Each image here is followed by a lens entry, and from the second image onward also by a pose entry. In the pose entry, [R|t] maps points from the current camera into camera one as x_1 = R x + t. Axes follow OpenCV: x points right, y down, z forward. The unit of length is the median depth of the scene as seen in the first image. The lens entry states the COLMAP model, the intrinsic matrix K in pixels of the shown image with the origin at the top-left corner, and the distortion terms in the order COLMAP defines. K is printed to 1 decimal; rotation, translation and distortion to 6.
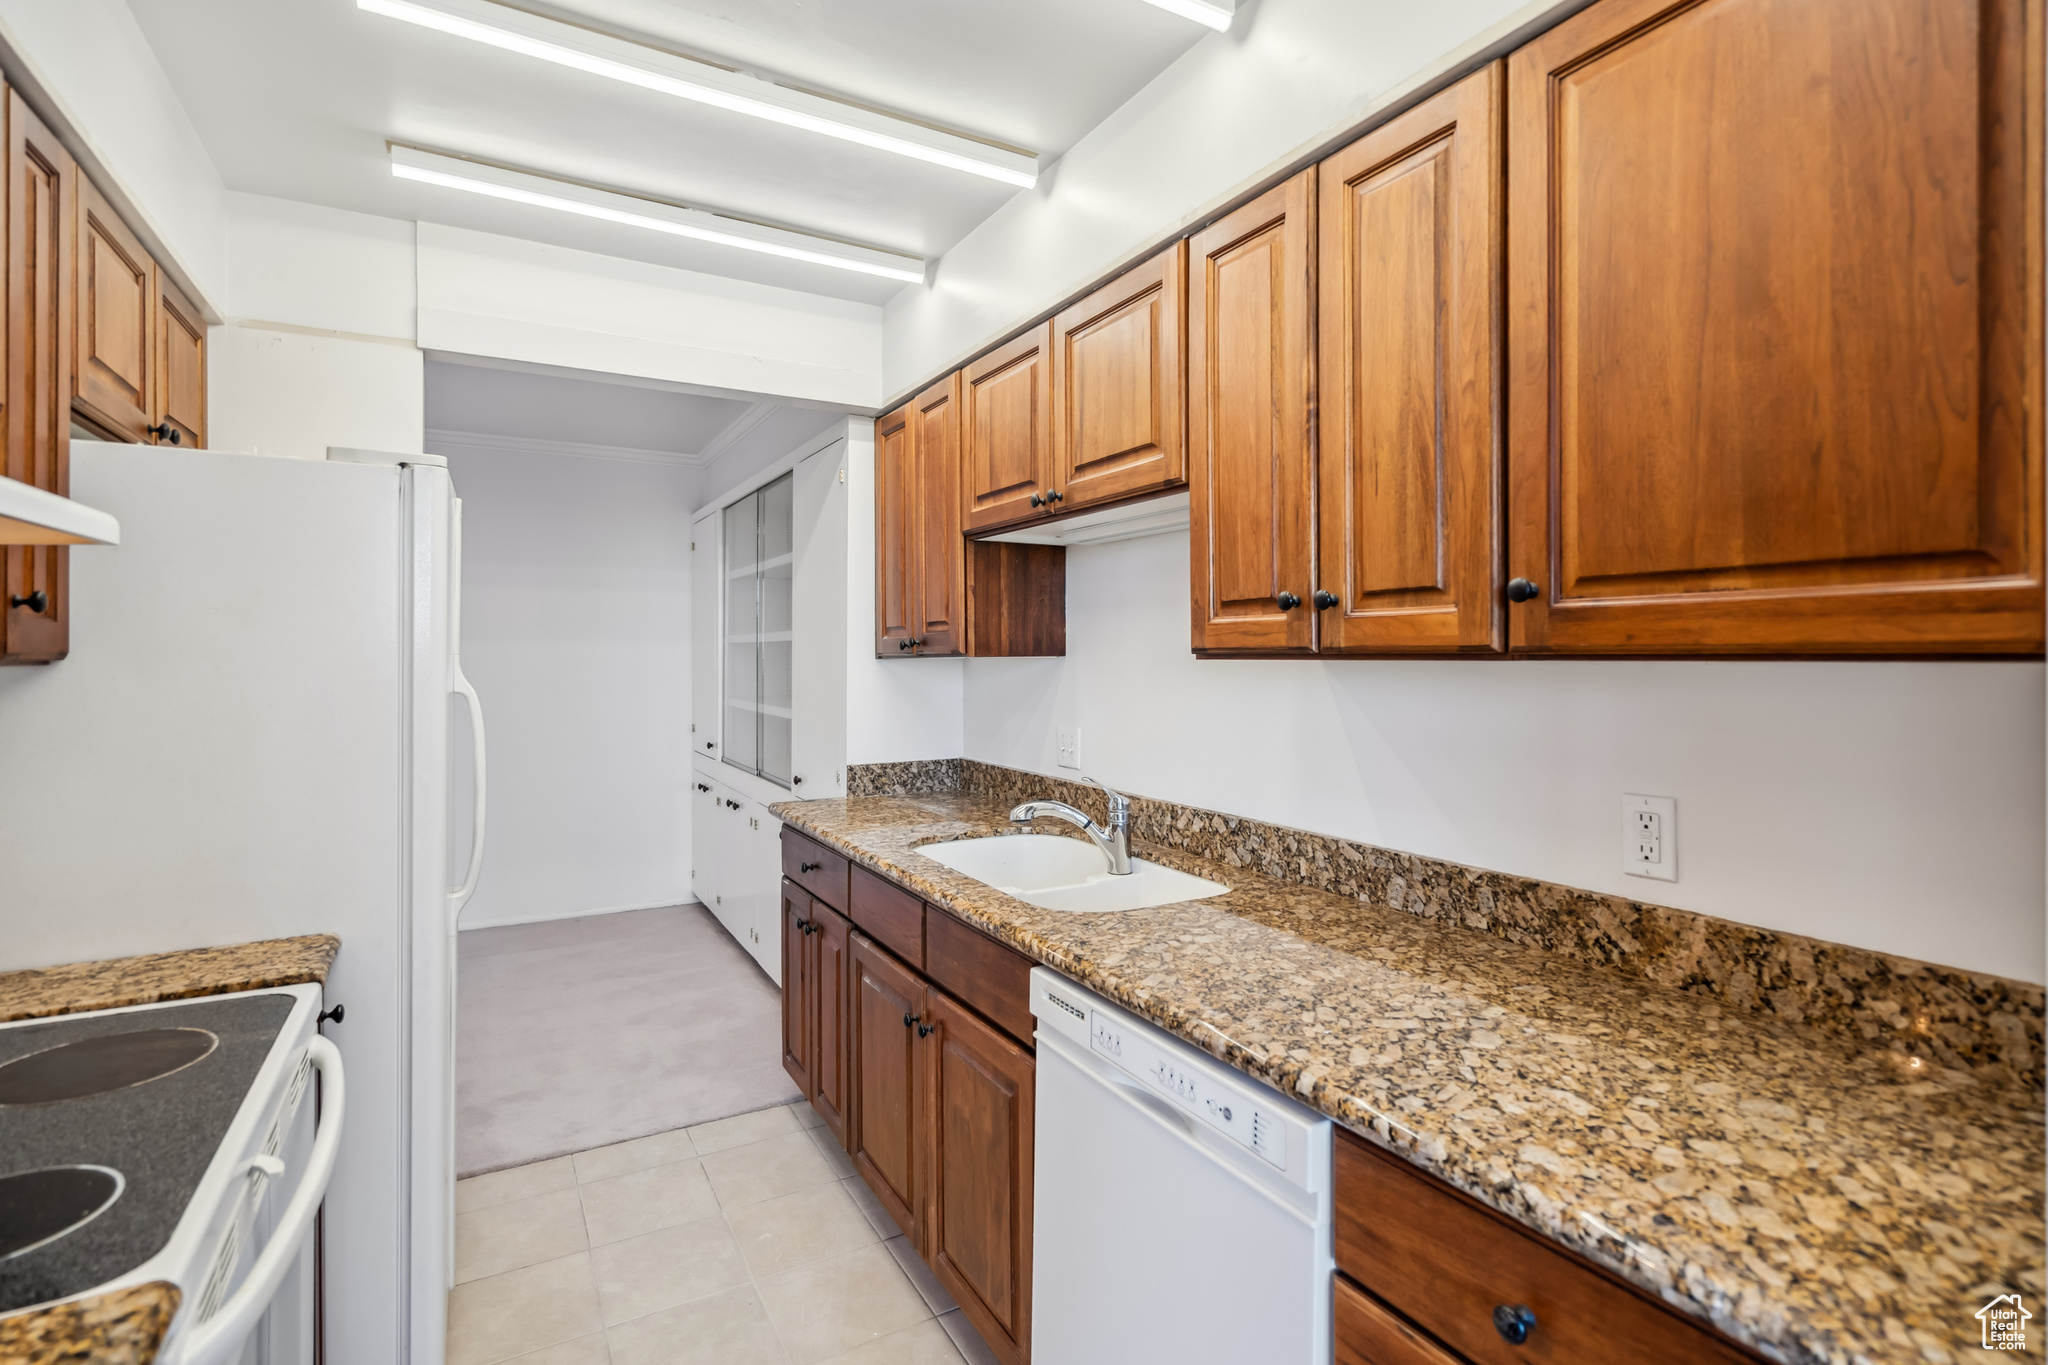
lens RADIAL K [[980.6, 0, 1068.6], [0, 980.6, 651.0], [0, 0, 1]] dist [-0.005996, 0.001705]
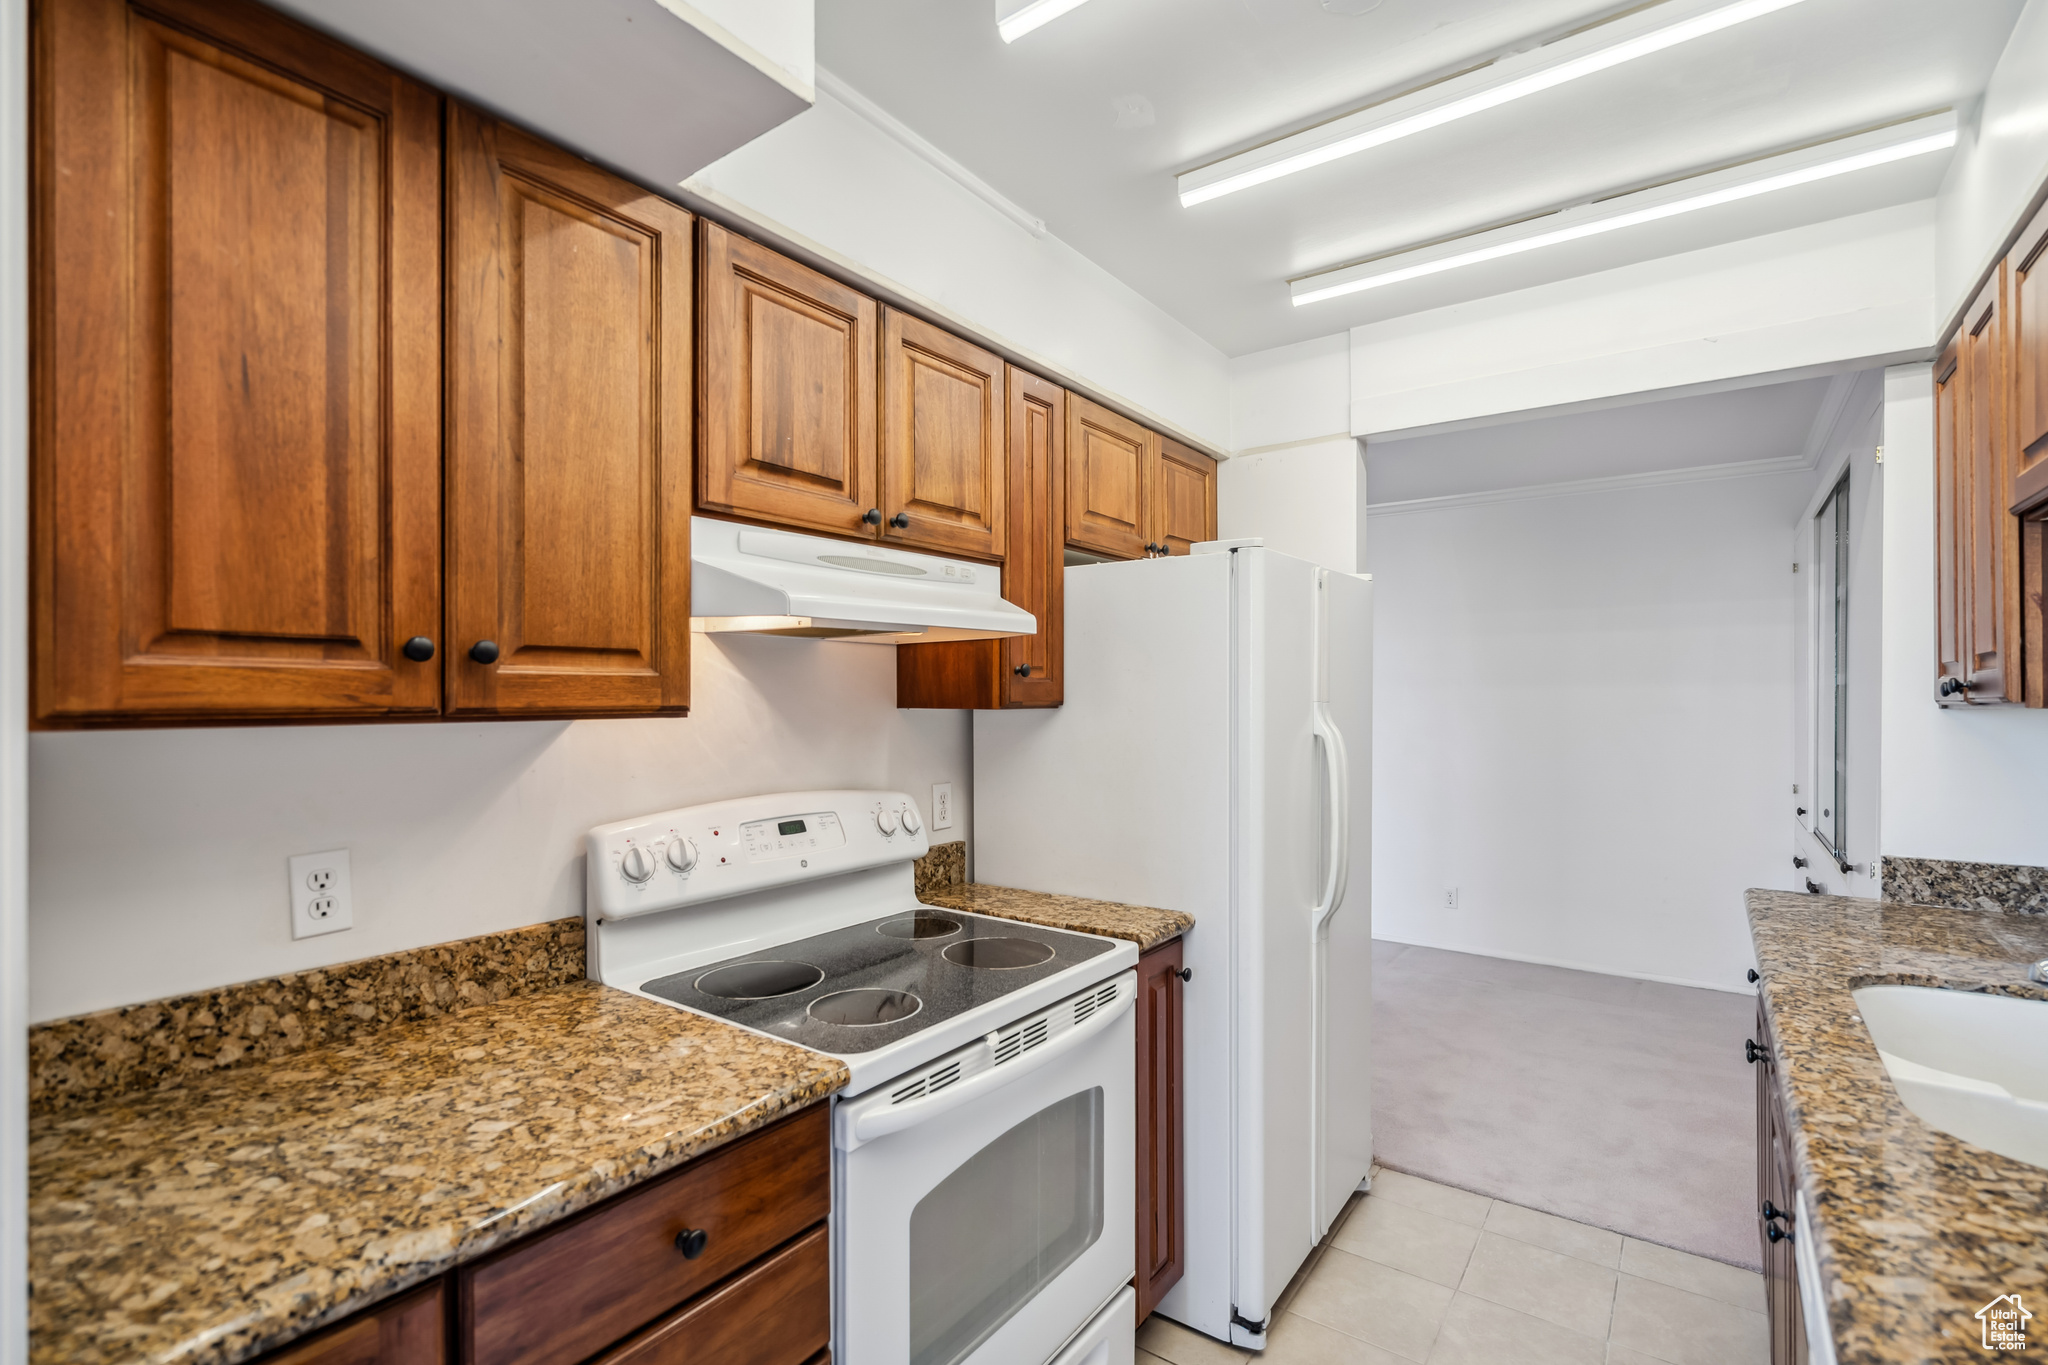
lens RADIAL K [[980.6, 0, 1042.1], [0, 980.6, 696.3], [0, 0, 1]] dist [-0.005996, 0.001705]
pose [[0.384591, 0.000610, -0.923087, 0.338940], [0.003418, 0.999992, 0.002085, -0.006972], [0.923081, -0.003956, 0.384586, 0.264179]]
